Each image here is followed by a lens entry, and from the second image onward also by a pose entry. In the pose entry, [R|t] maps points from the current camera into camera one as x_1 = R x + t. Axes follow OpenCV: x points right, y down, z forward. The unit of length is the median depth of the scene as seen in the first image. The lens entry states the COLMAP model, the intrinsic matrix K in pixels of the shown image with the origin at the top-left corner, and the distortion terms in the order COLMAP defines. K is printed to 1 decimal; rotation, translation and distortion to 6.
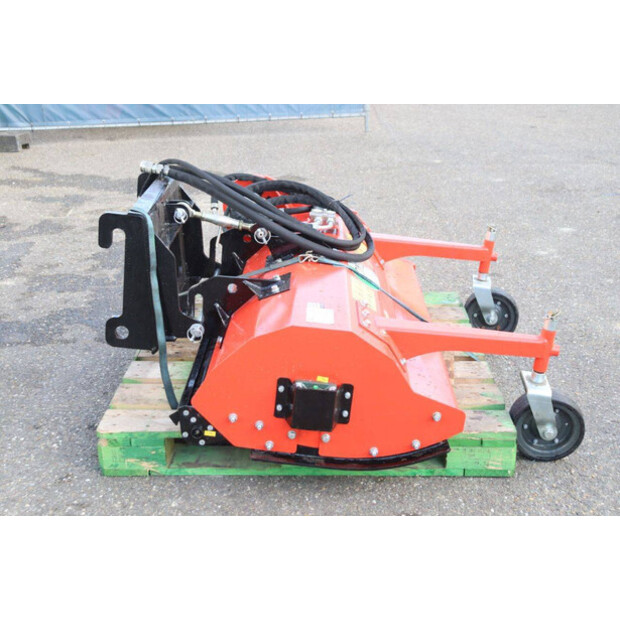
lens RADIAL K [[872.1, 0, 311.4], [0, 872.1, 307.5], [0, 0, 1]] dist [0.118829, 0.000000]
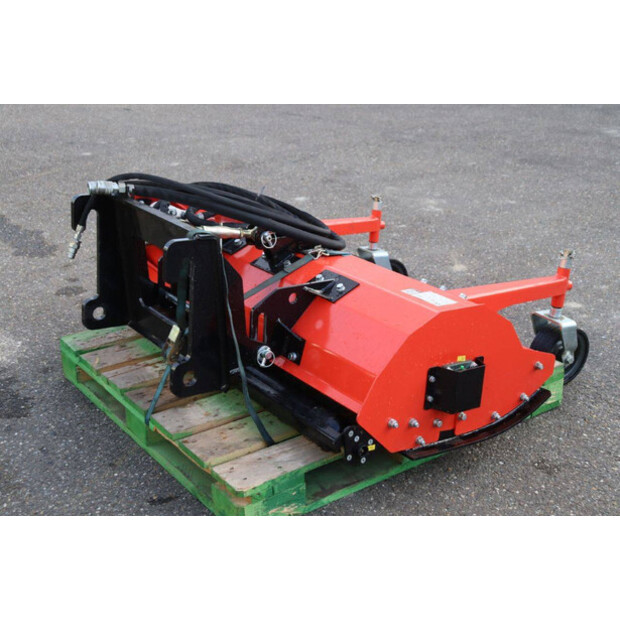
lens RADIAL K [[902.0, 0, 309.7], [0, 902.0, 313.6], [0, 0, 1]] dist [0.198719, 0.000000]
pose [[0.801961, -0.231696, 0.550613, -0.636163], [0.223693, 0.971133, 0.082843, -0.085638], [-0.553913, 0.056731, 0.830639, 0.214680]]
